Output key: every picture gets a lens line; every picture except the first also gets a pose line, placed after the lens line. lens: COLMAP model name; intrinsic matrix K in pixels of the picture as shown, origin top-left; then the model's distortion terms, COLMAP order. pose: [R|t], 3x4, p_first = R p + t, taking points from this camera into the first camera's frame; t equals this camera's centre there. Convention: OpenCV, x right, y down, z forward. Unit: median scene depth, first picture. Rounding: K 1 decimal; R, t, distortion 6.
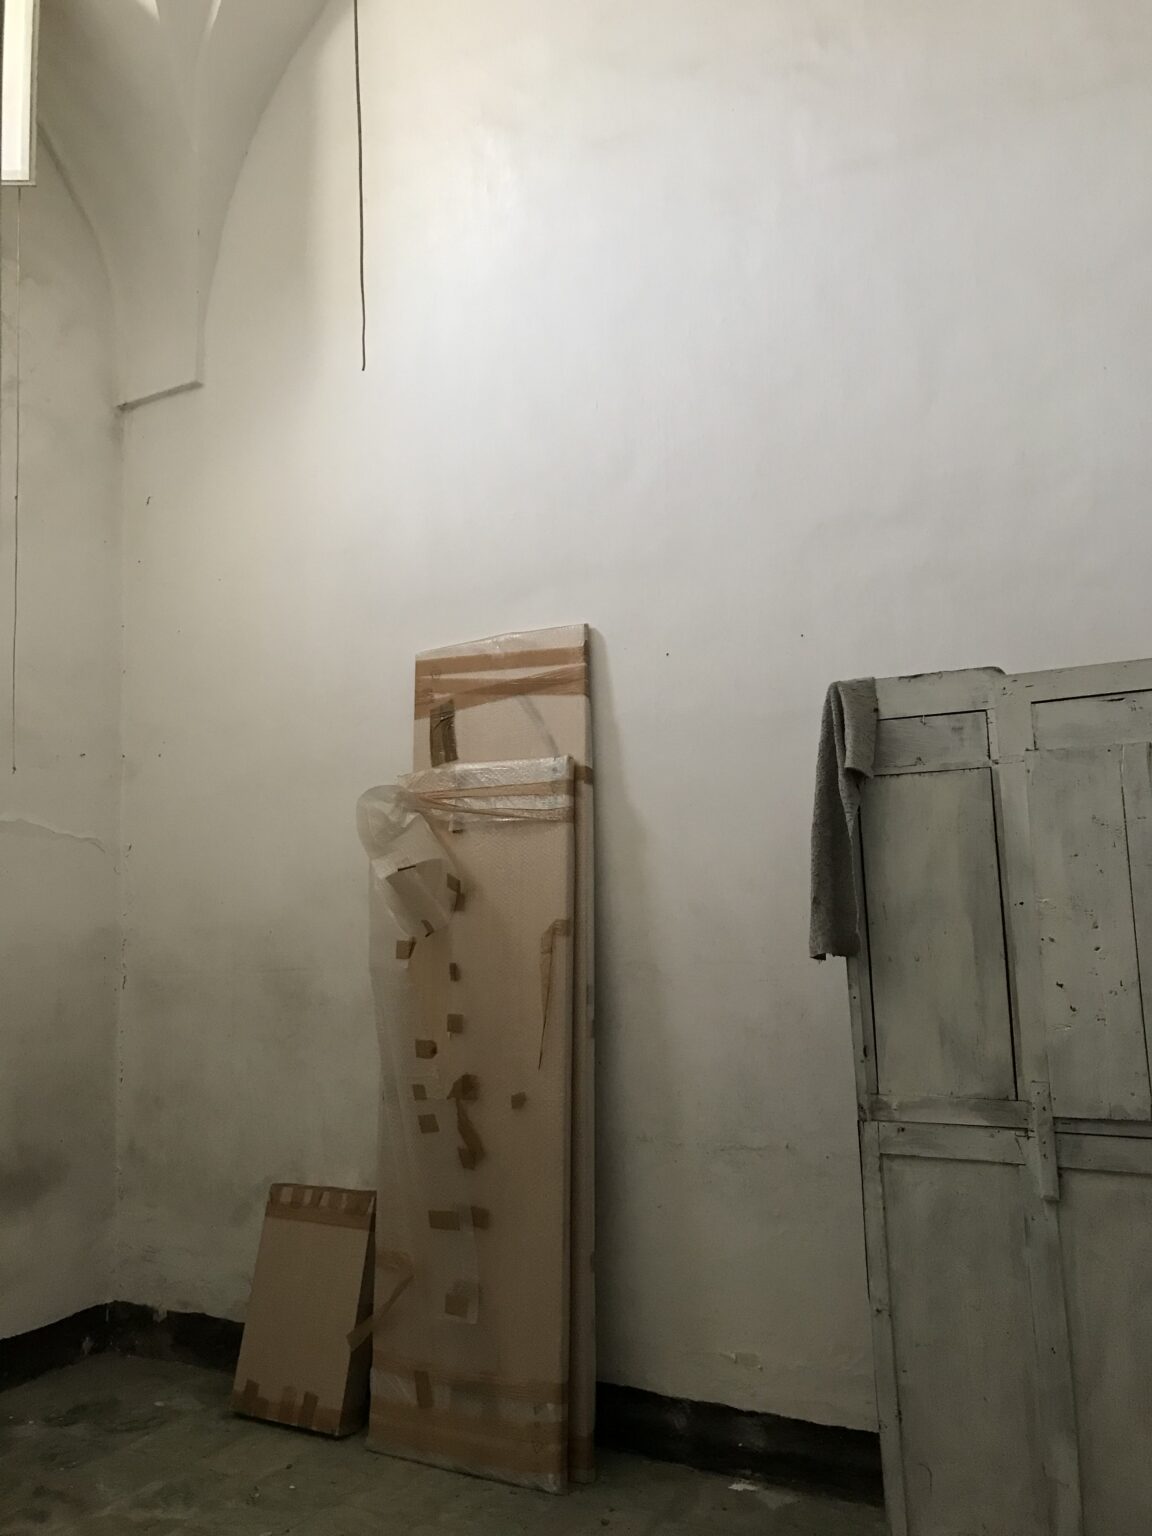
lens RADIAL K [[1256.7, 0, 570.2], [0, 1256.7, 737.9], [0, 0, 1]] dist [0.038685, -0.036842]
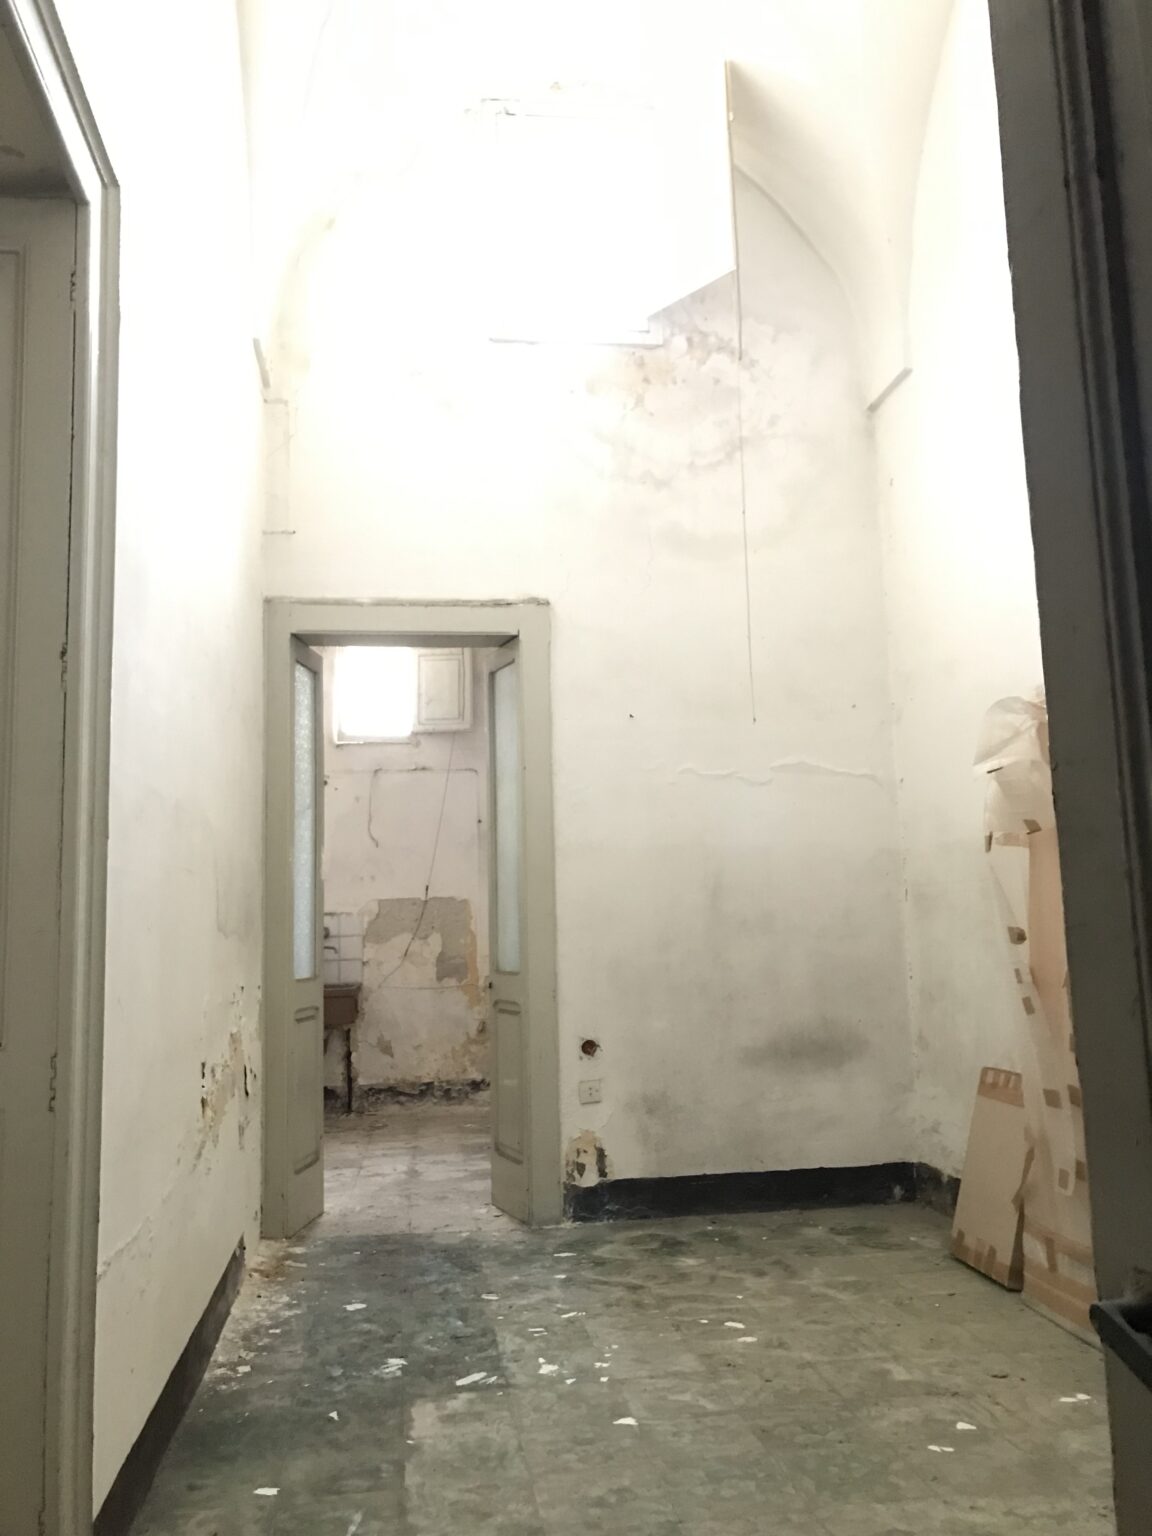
lens RADIAL K [[1256.7, 0, 589.9], [0, 1256.7, 748.1], [0, 0, 1]] dist [0.038685, -0.036842]
pose [[0.627211, -0.090252, -0.773602, 0.467577], [0.103177, 0.994137, -0.032328, 0.080419], [0.771985, -0.059542, 0.632846, 0.049549]]
